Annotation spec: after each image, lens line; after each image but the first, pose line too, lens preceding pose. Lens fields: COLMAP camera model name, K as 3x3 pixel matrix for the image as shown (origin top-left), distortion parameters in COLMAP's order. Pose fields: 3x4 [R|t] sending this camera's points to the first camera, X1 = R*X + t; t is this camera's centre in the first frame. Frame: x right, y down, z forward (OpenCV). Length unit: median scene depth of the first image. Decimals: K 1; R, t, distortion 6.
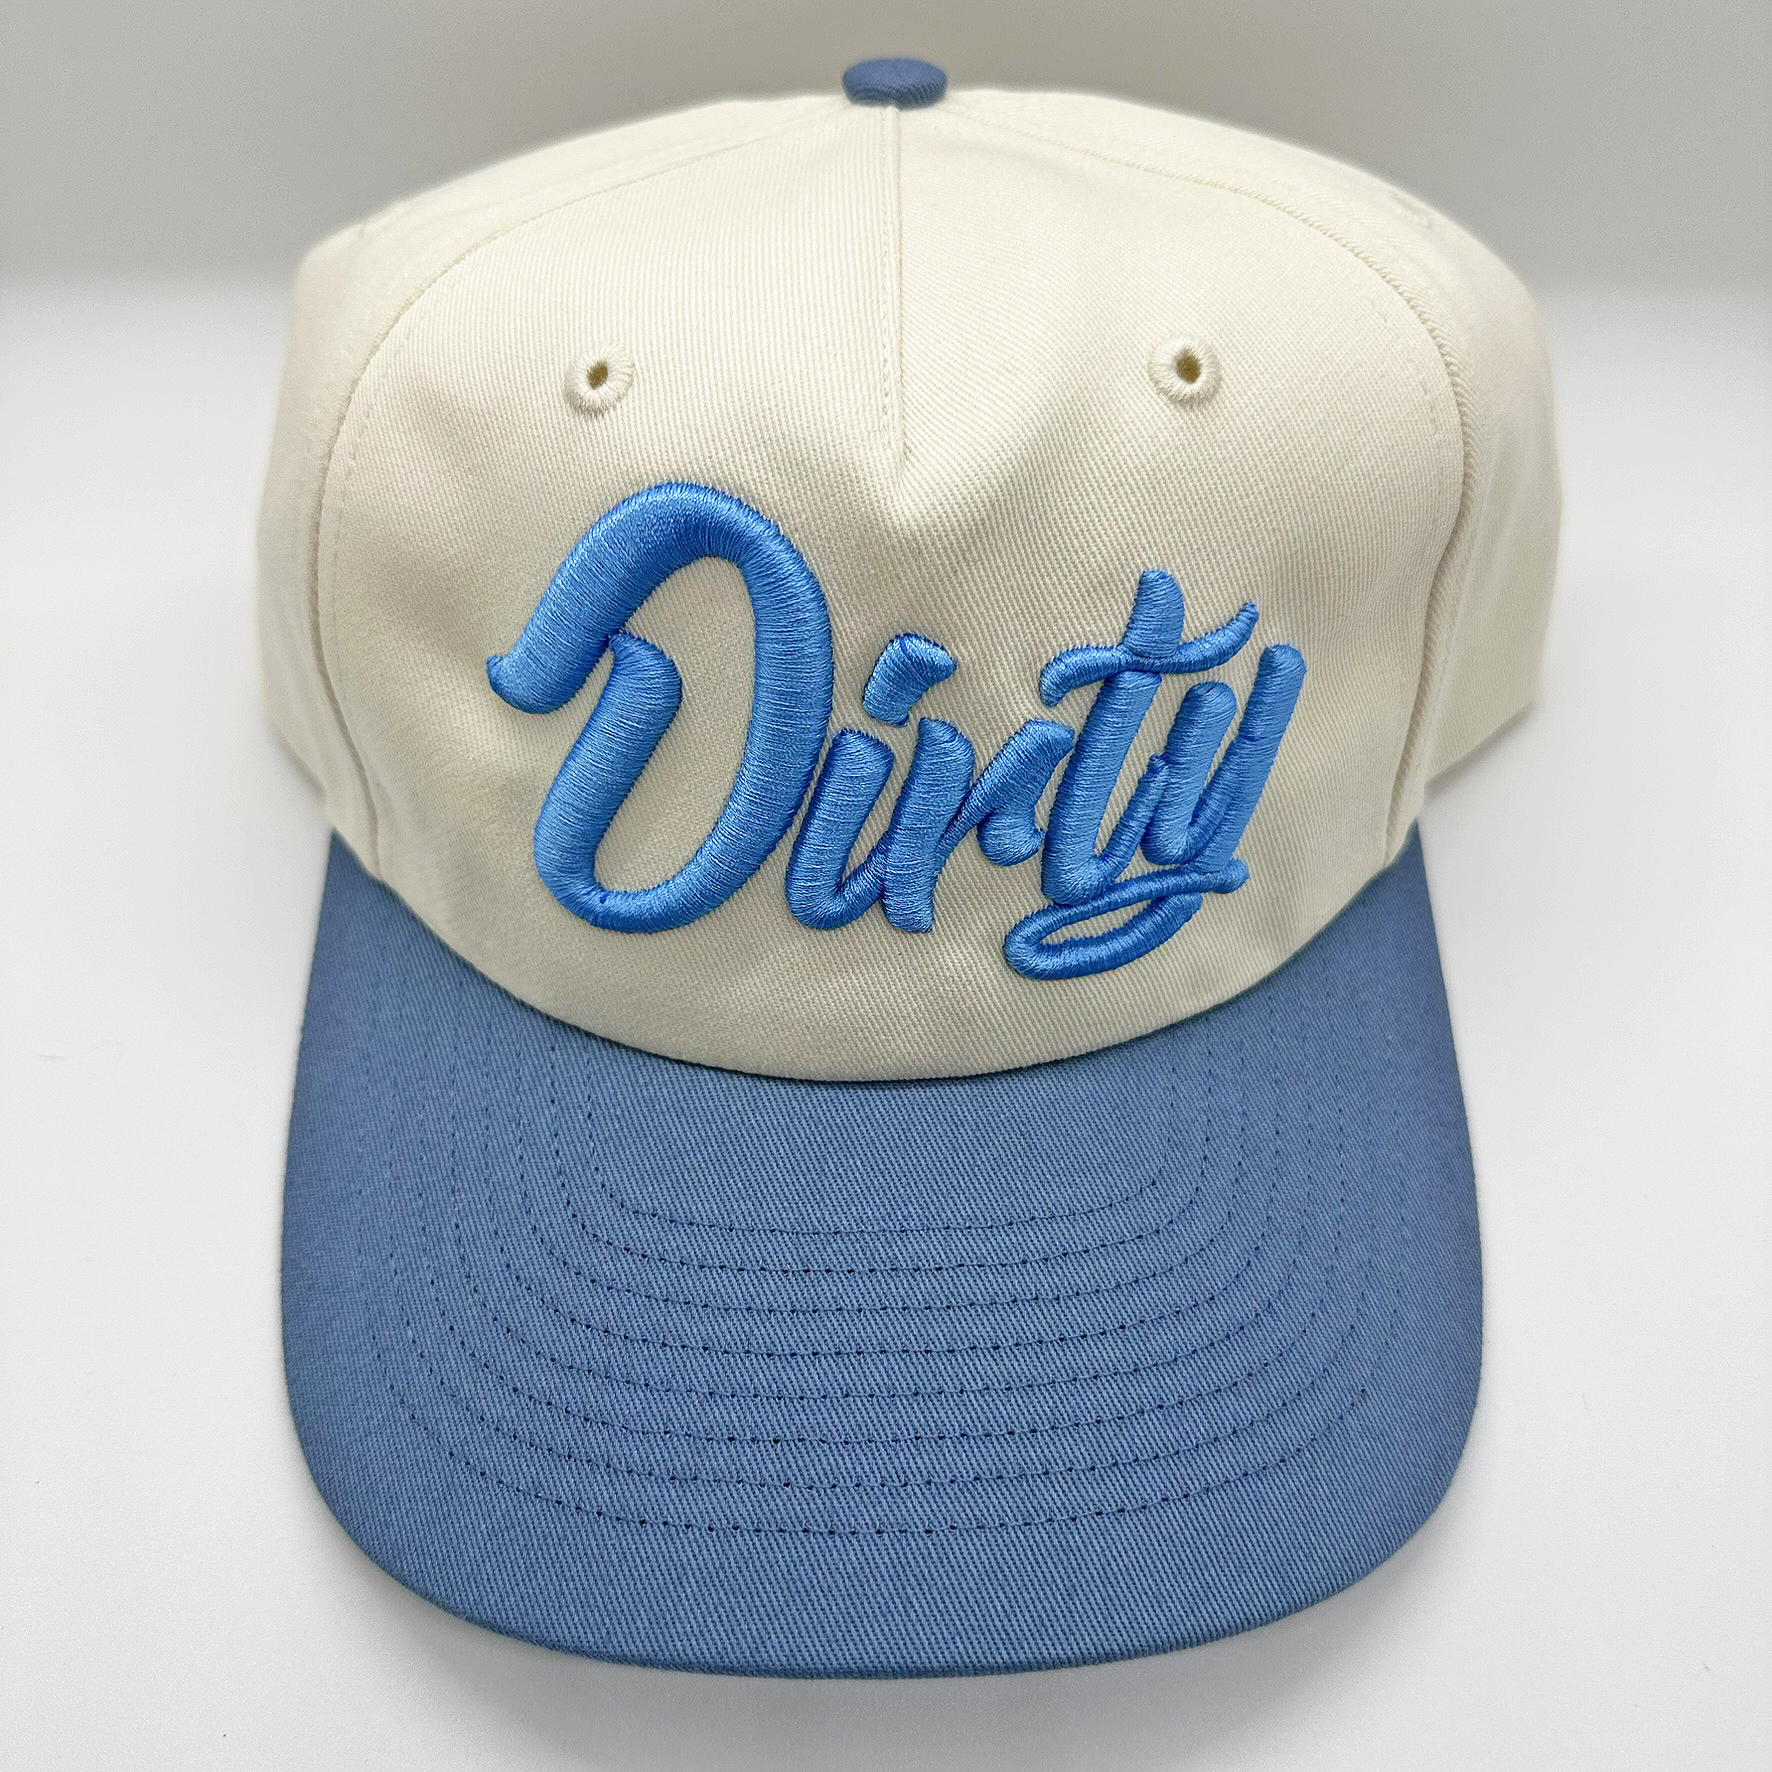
lens RADIAL K [[1862.0, 0, 886.0], [0, 1862.0, 886.0], [0, 0, 1]] dist [0.203084, -0.819476]
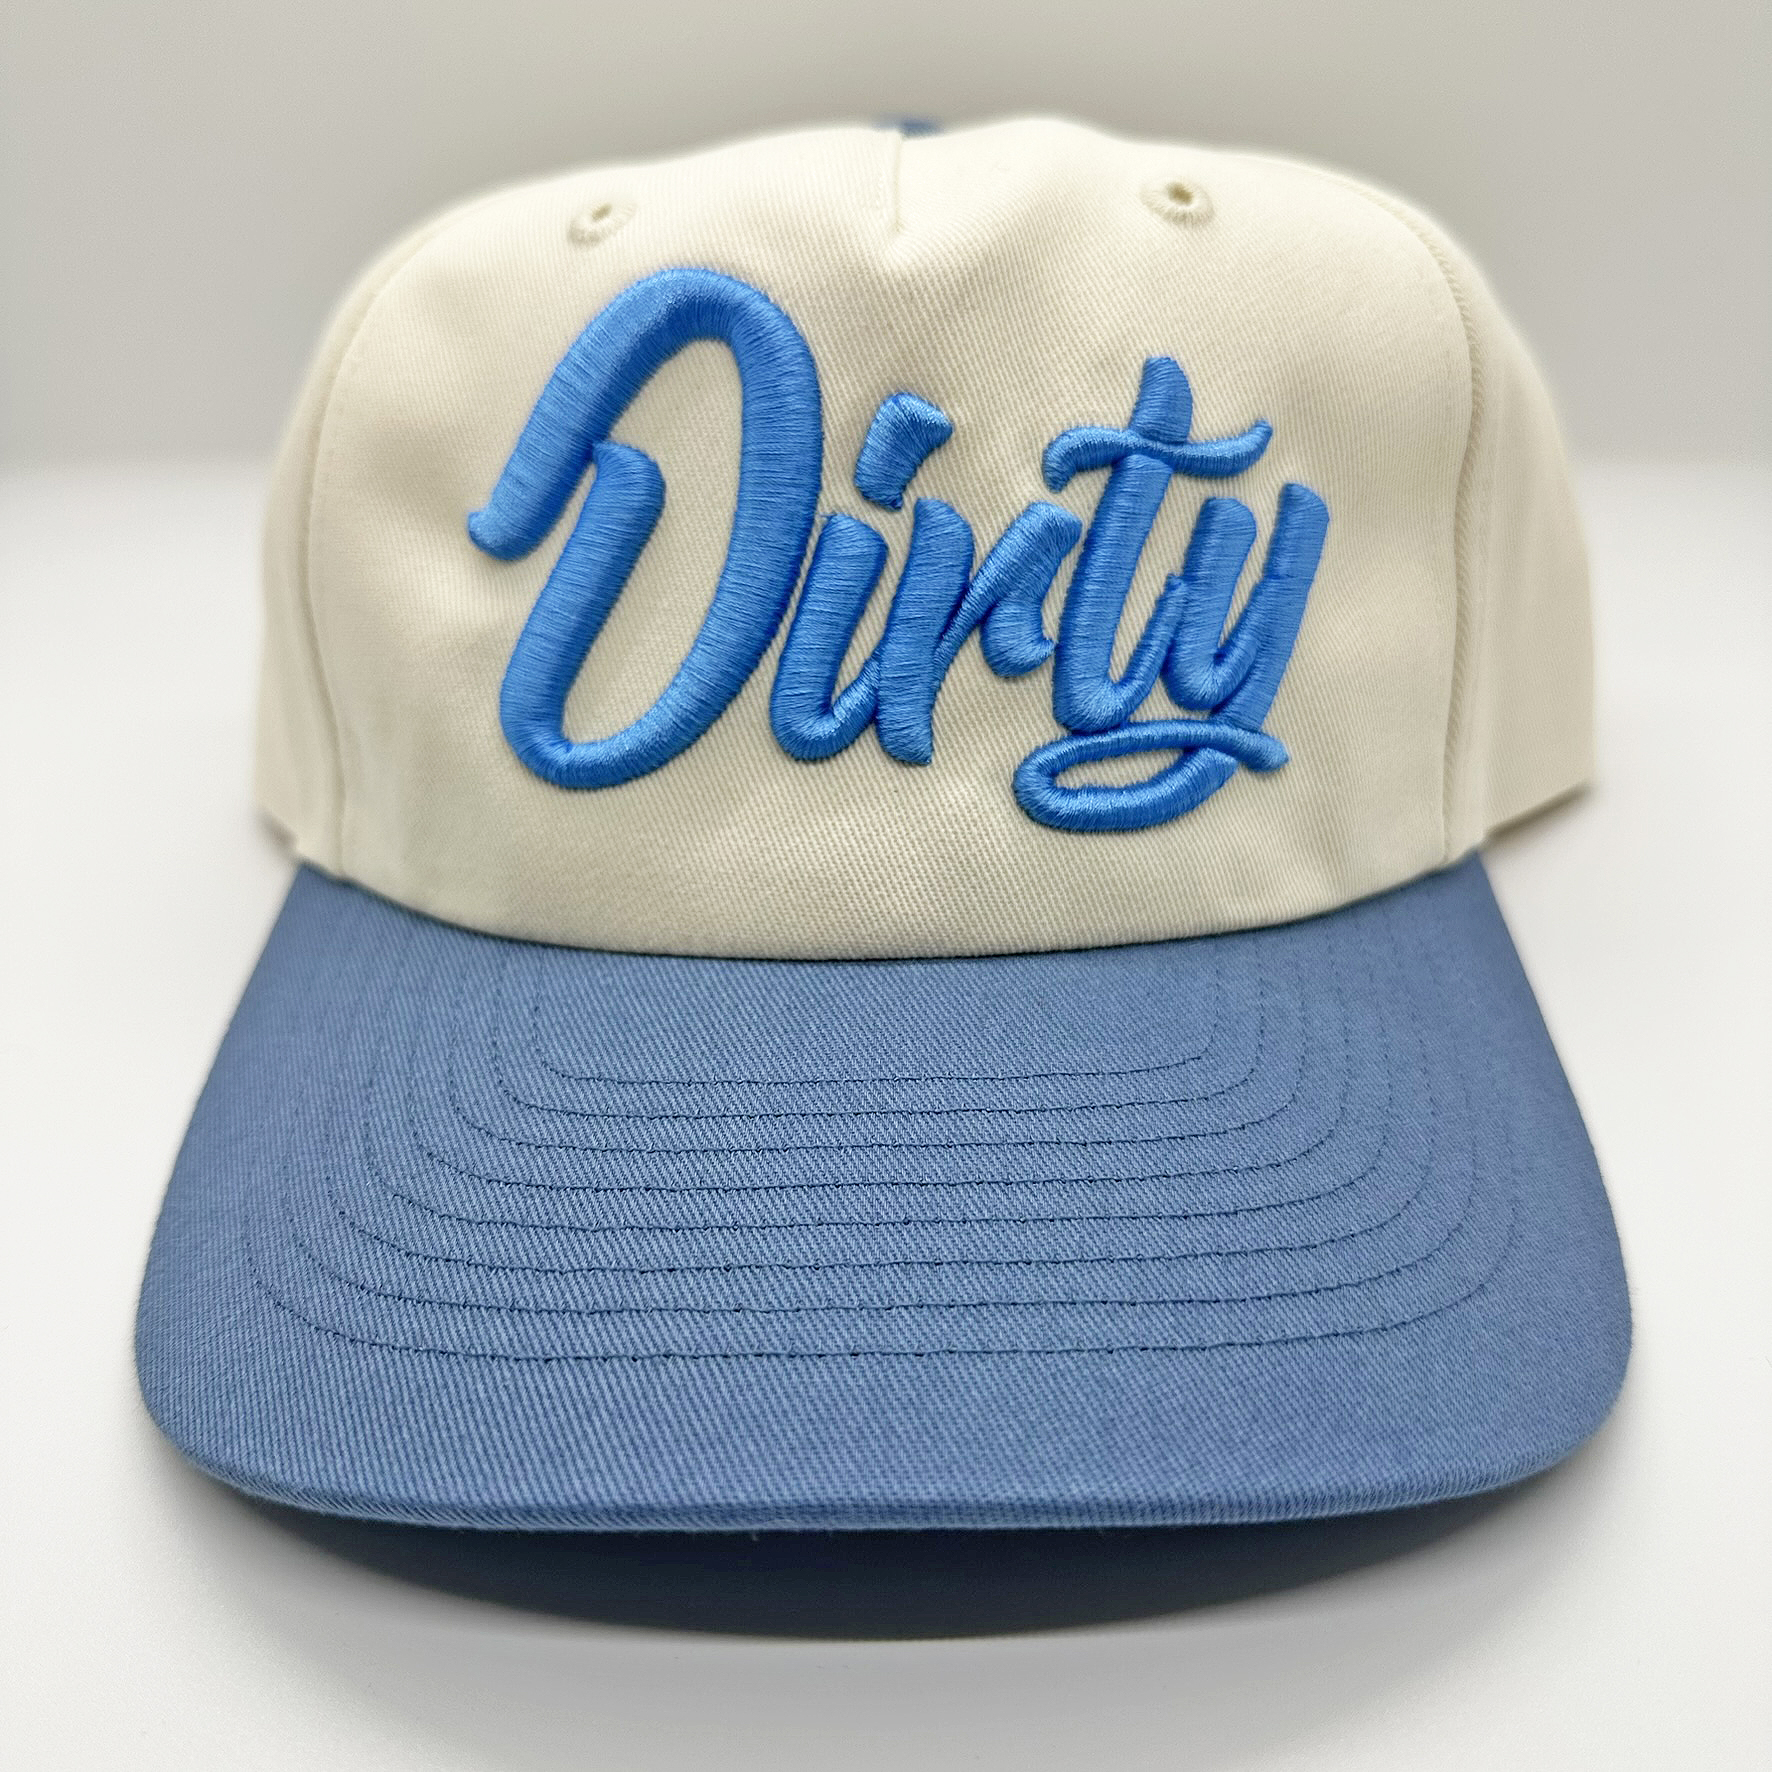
lens RADIAL K [[1862.0, 0, 886.0], [0, 1862.0, 886.0], [0, 0, 1]] dist [0.203084, -0.819476]
pose [[0.999413, -0.002489, -0.034166, 0.034457], [-0.011856, 0.910595, -0.413130, 0.463765], [0.032140, 0.413293, 0.910031, 0.219586]]
